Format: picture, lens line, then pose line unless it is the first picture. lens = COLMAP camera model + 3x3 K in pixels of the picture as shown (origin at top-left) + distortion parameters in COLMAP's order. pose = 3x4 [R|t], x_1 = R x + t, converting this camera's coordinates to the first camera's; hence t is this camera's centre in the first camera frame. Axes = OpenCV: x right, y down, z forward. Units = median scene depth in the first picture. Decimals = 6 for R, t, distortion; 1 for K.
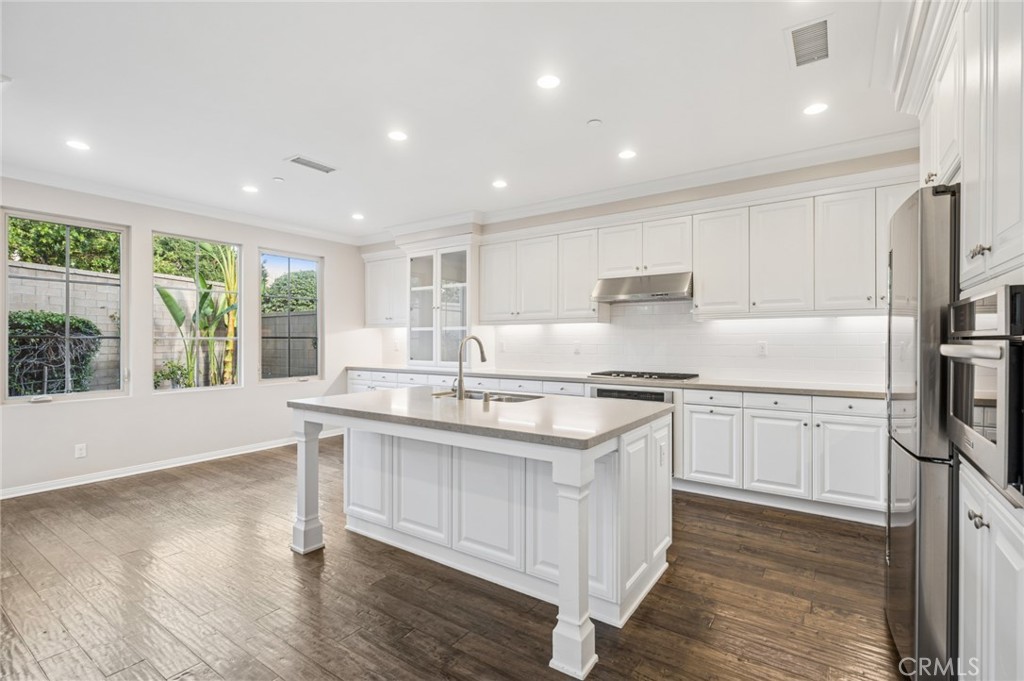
lens RADIAL K [[473.1, 0, 511.4], [0, 473.1, 341.1], [0, 0, 1]] dist [0.001372, -0.000478]
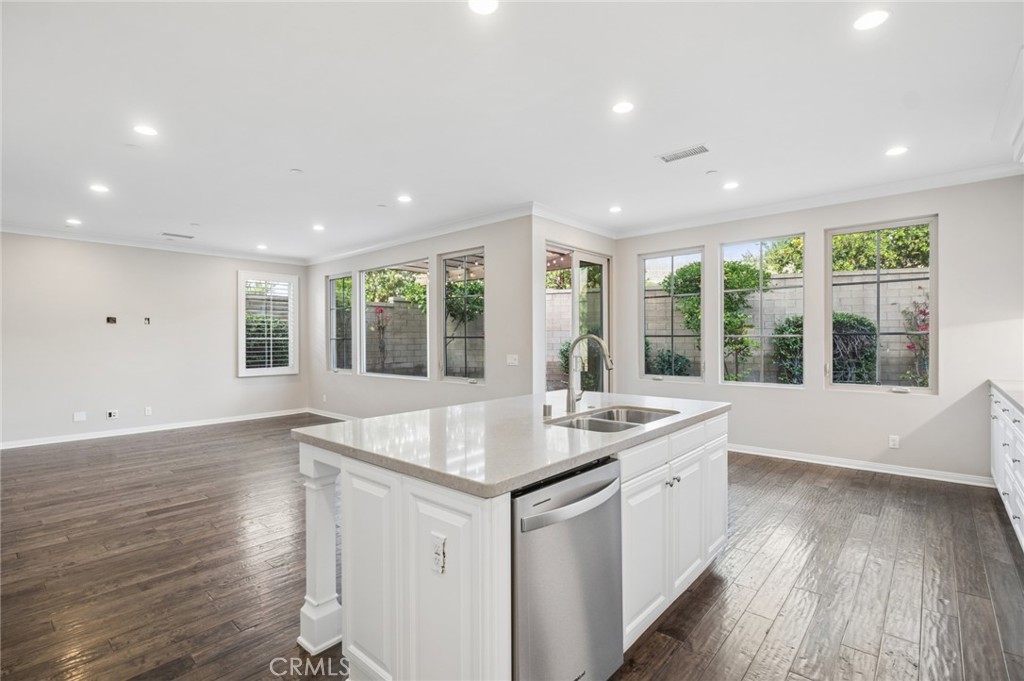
lens RADIAL K [[473.1, 0, 516.9], [0, 473.1, 341.4], [0, 0, 1]] dist [0.001372, -0.000478]
pose [[-0.110485, 0.008590, -0.993841, 0.401494], [0.003176, 0.999961, 0.008290, -0.003612], [0.993873, -0.002240, -0.110508, 0.545867]]
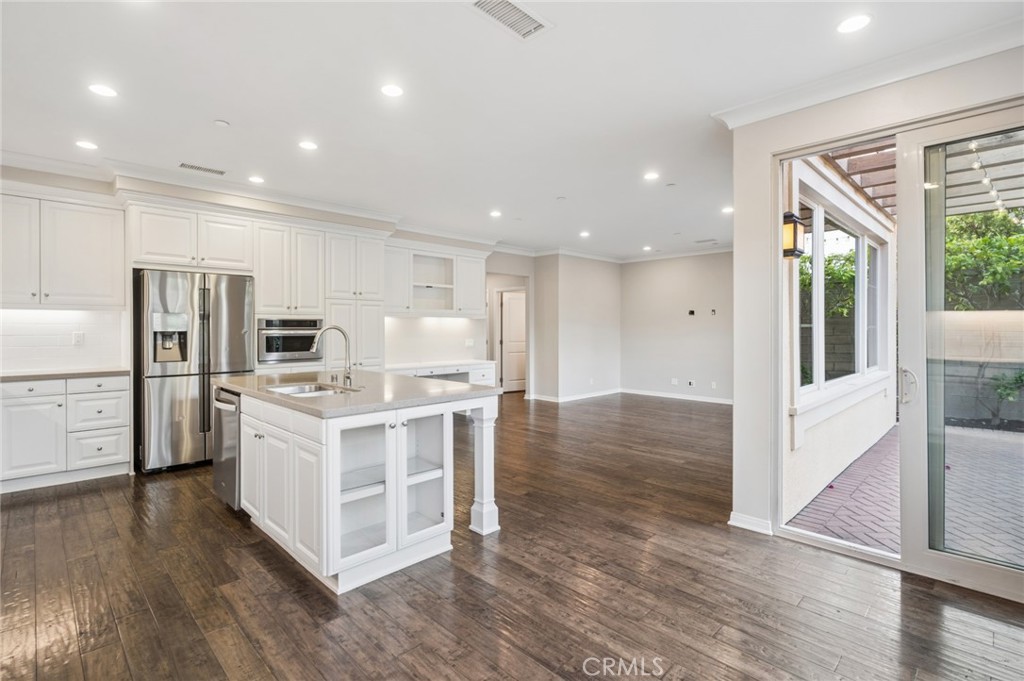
lens RADIAL K [[473.1, 0, 521.5], [0, 473.1, 332.4], [0, 0, 1]] dist [0.001372, -0.000478]
pose [[-0.984242, 0.001730, 0.176818, -0.372063], [0.003385, 0.999953, 0.009064, -0.001922], [-0.176794, 0.009520, -0.984202, 1.062354]]
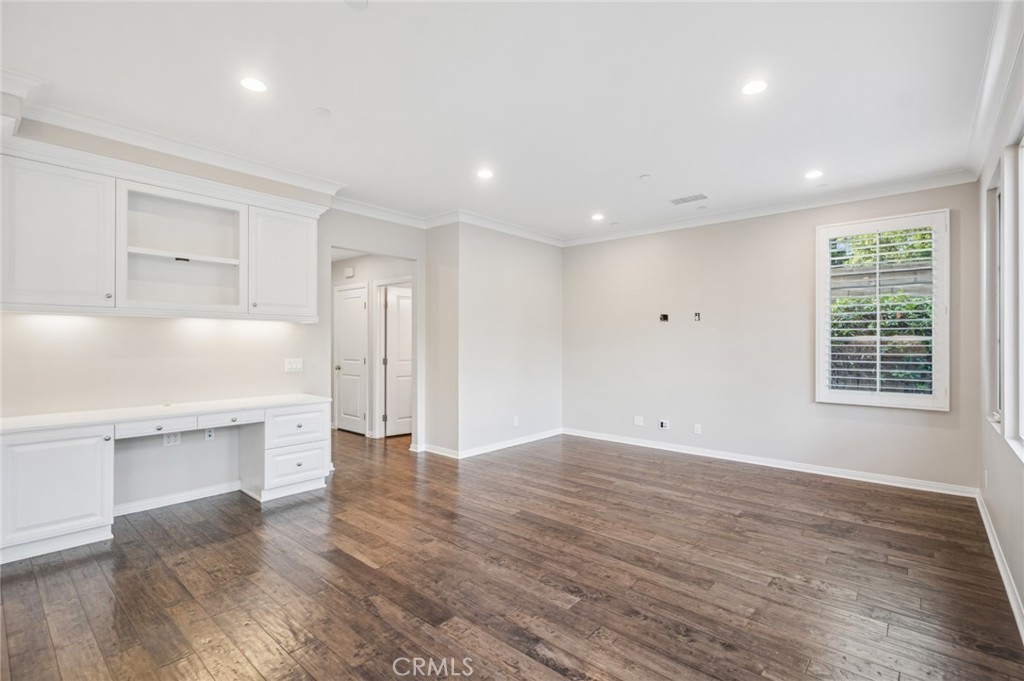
lens RADIAL K [[473.1, 0, 515.6], [0, 473.1, 339.1], [0, 0, 1]] dist [0.001372, -0.000478]
pose [[-0.994089, 0.001535, 0.108555, -0.439049], [0.001120, 0.999992, -0.003881, 0.000645], [-0.108560, -0.003736, -0.994083, 0.478308]]
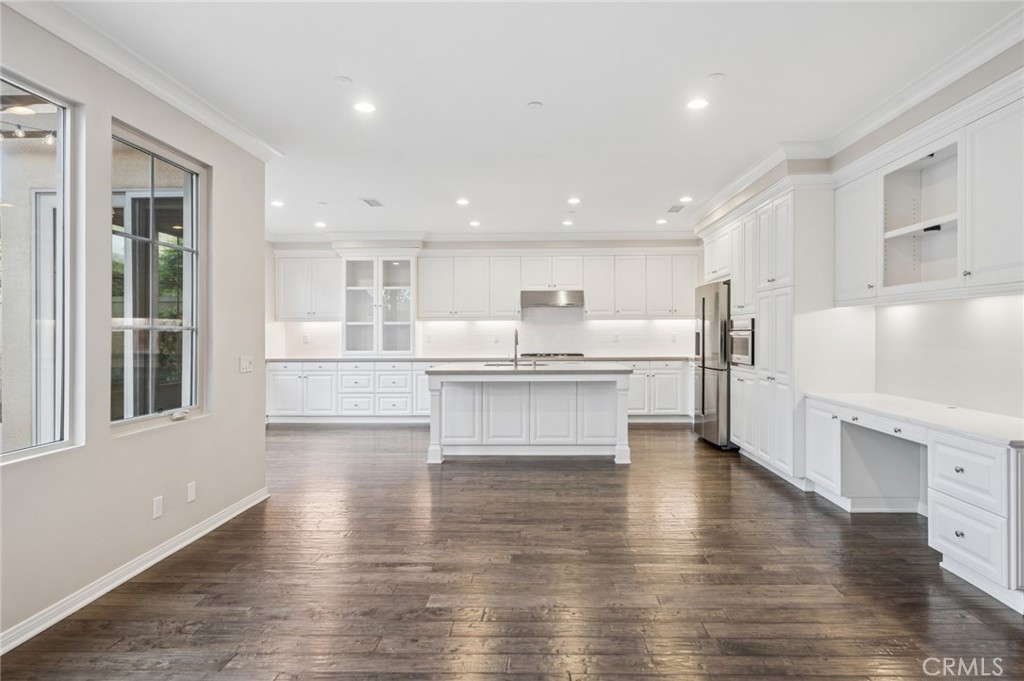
lens RADIAL K [[564.1, 0, 526.6], [0, 564.1, 329.7], [0, 0, 1]] dist [0.010261, -0.003957]
pose [[0.838311, 0.001509, 0.545191, -0.640307], [0.004402, 0.999945, -0.009535, 0.005183], [-0.545175, 0.010393, 0.838258, -0.403879]]
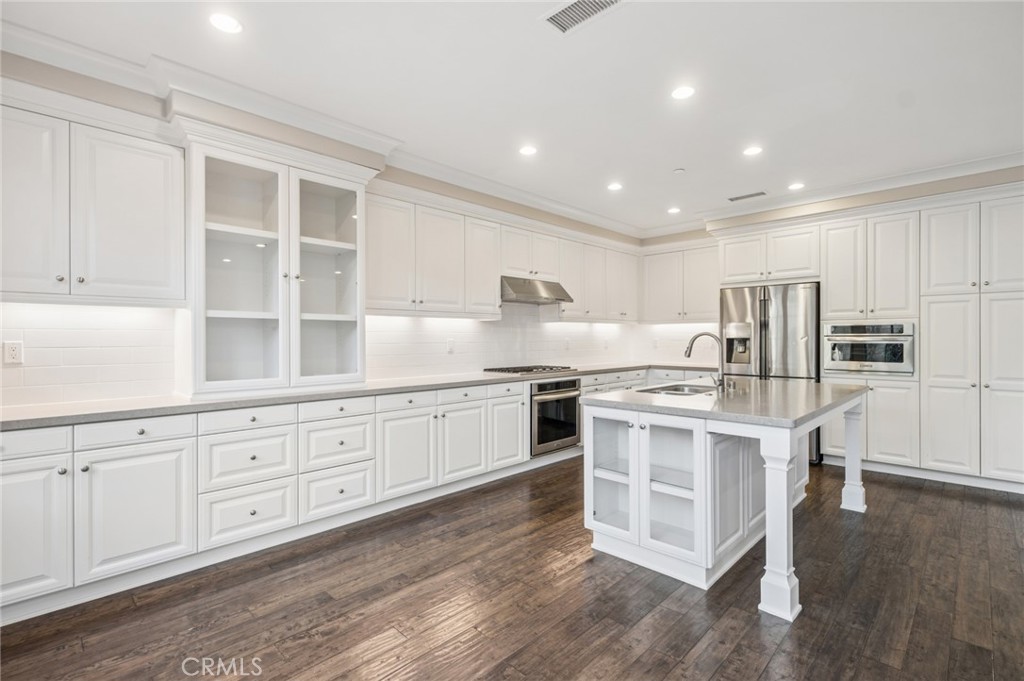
lens RADIAL K [[473.1, 0, 511.7], [0, 473.1, 336.6], [0, 0, 1]] dist [0.001372, -0.000478]
pose [[0.170129, 0.005657, 0.985406, -0.662756], [0.005653, 0.999961, -0.006717, 0.002562], [-0.985406, 0.006713, 0.170090, 0.688818]]
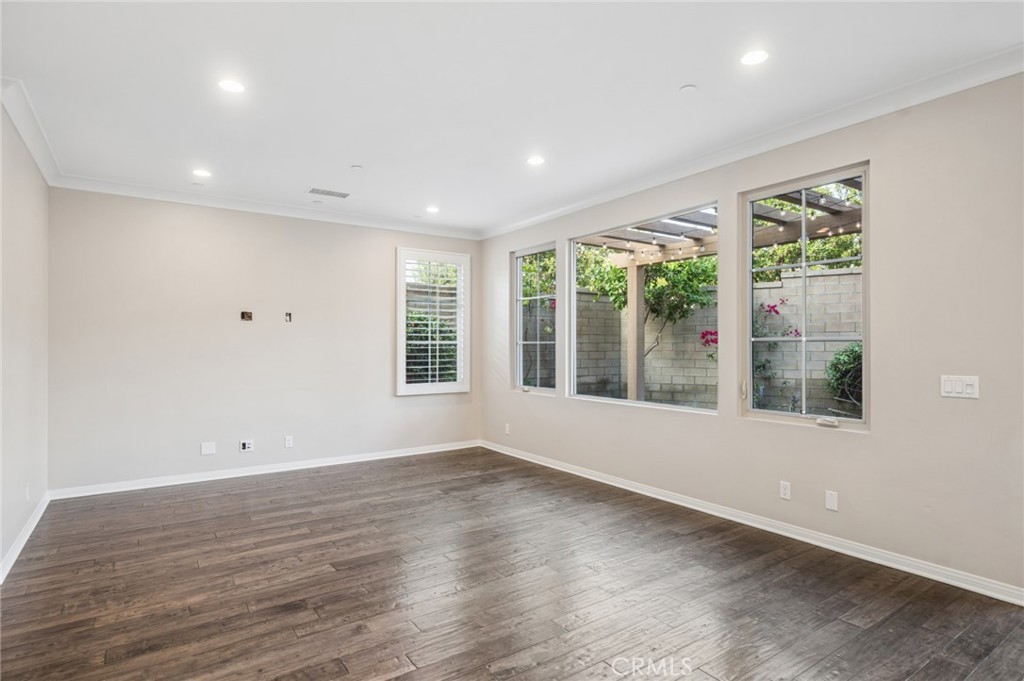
lens RADIAL K [[541.7, 0, 518.1], [0, 541.7, 344.2], [0, 0, 1]] dist [0.005933, -0.001447]
pose [[-0.346088, 0.000700, -0.938202, 0.094475], [0.000237, 1.000000, 0.000659, 0.000620], [0.938202, 0.000006, -0.346088, 0.215449]]
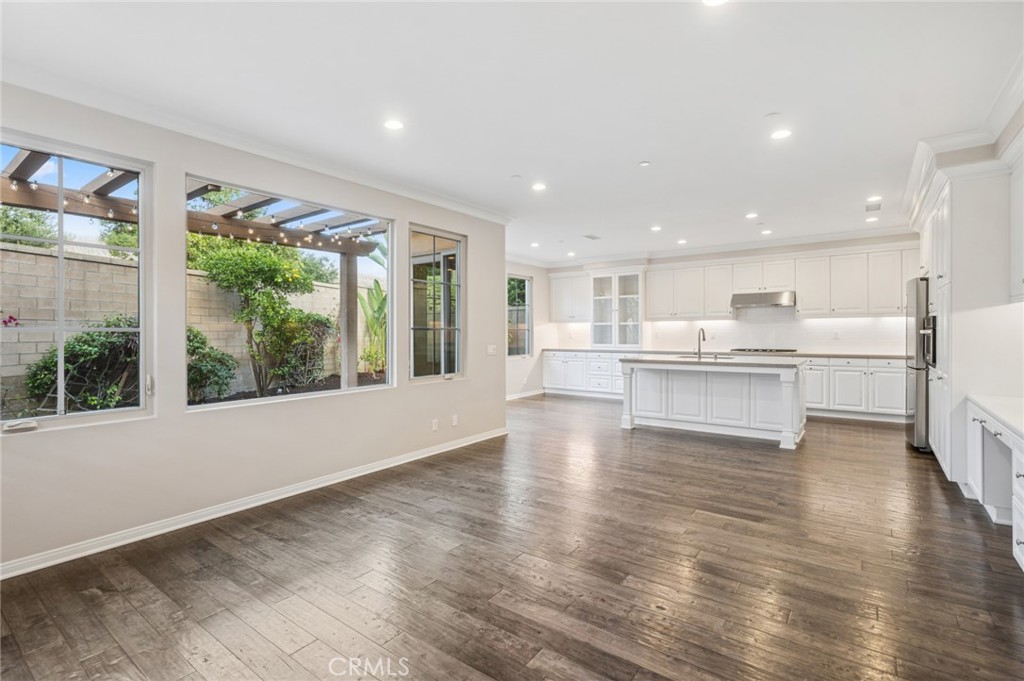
lens RADIAL K [[473.1, 0, 512.1], [0, 473.1, 332.5], [0, 0, 1]] dist [0.001372, -0.000478]
pose [[0.999302, -0.003356, -0.037196, -0.459087], [0.003325, 0.999994, -0.000910, 0.003771], [0.037199, 0.000786, 0.999308, -0.607808]]
